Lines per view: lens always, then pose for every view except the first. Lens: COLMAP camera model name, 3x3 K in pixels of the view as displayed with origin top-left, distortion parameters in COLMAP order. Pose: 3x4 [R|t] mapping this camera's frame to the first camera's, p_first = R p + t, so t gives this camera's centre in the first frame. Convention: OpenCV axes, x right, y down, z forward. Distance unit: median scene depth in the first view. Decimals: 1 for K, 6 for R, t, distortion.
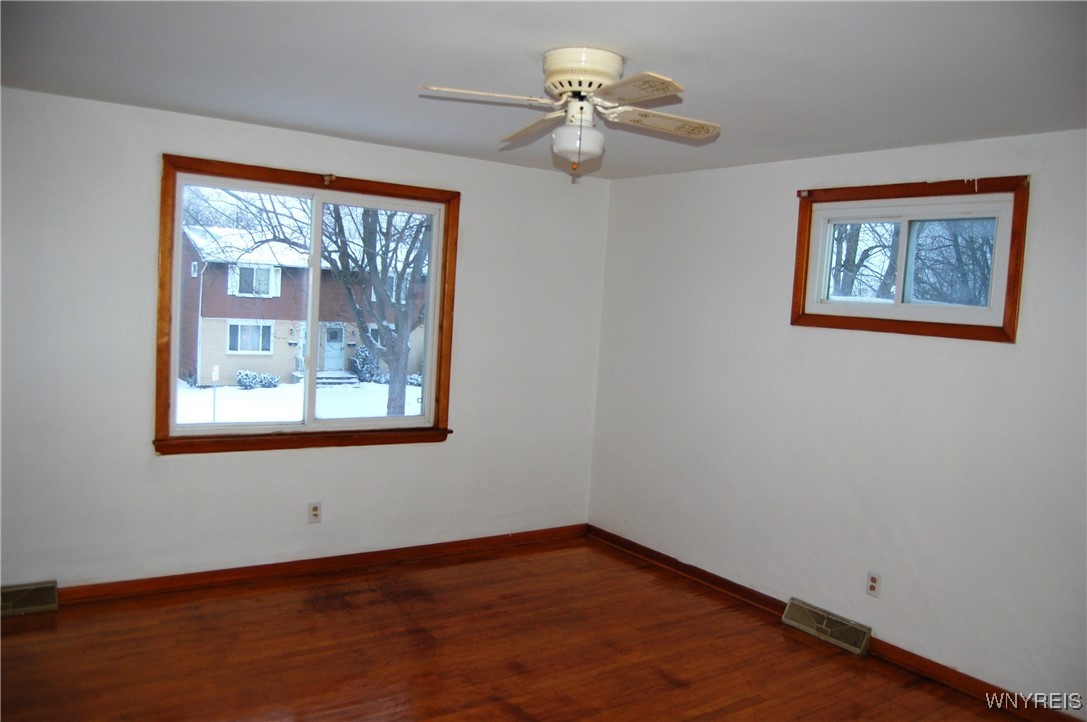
lens RADIAL K [[857.6, 0, 543.5], [0, 857.6, 361.0], [0, 0, 1]] dist [-0.004045, -0.001065]
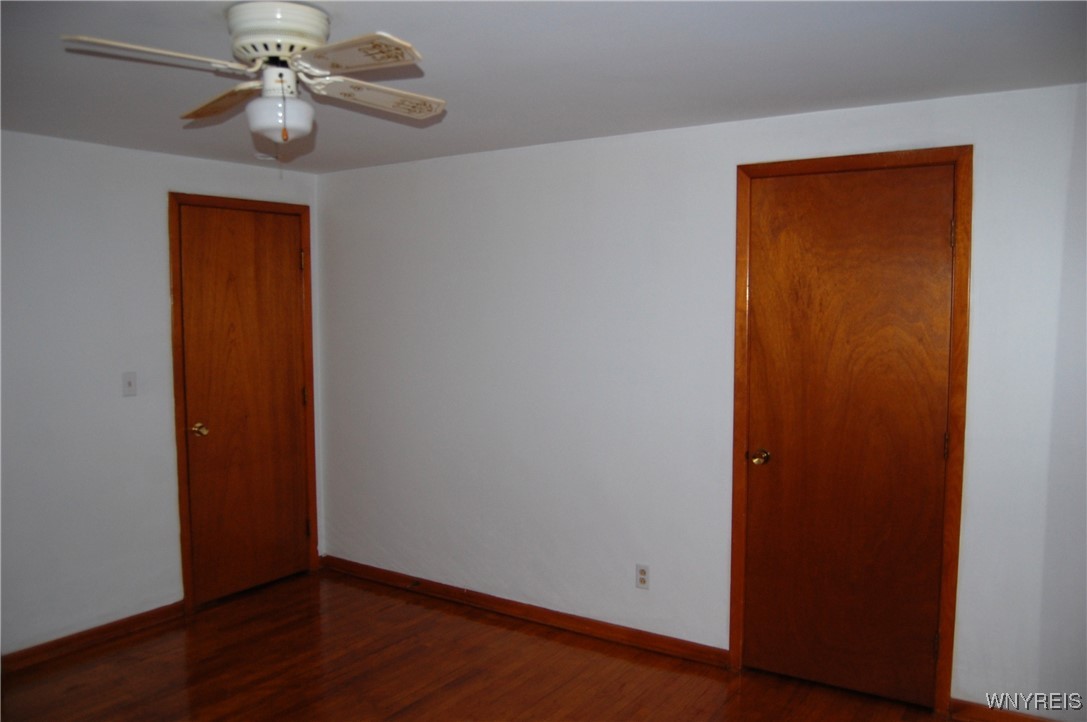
lens RADIAL K [[857.6, 0, 543.5], [0, 857.6, 361.0], [0, 0, 1]] dist [-0.004045, -0.001065]
pose [[0.917227, -0.083566, 0.389503, -0.071933], [0.078085, 0.996498, 0.029913, -0.021127], [-0.390638, 0.002978, 0.920540, 0.124103]]
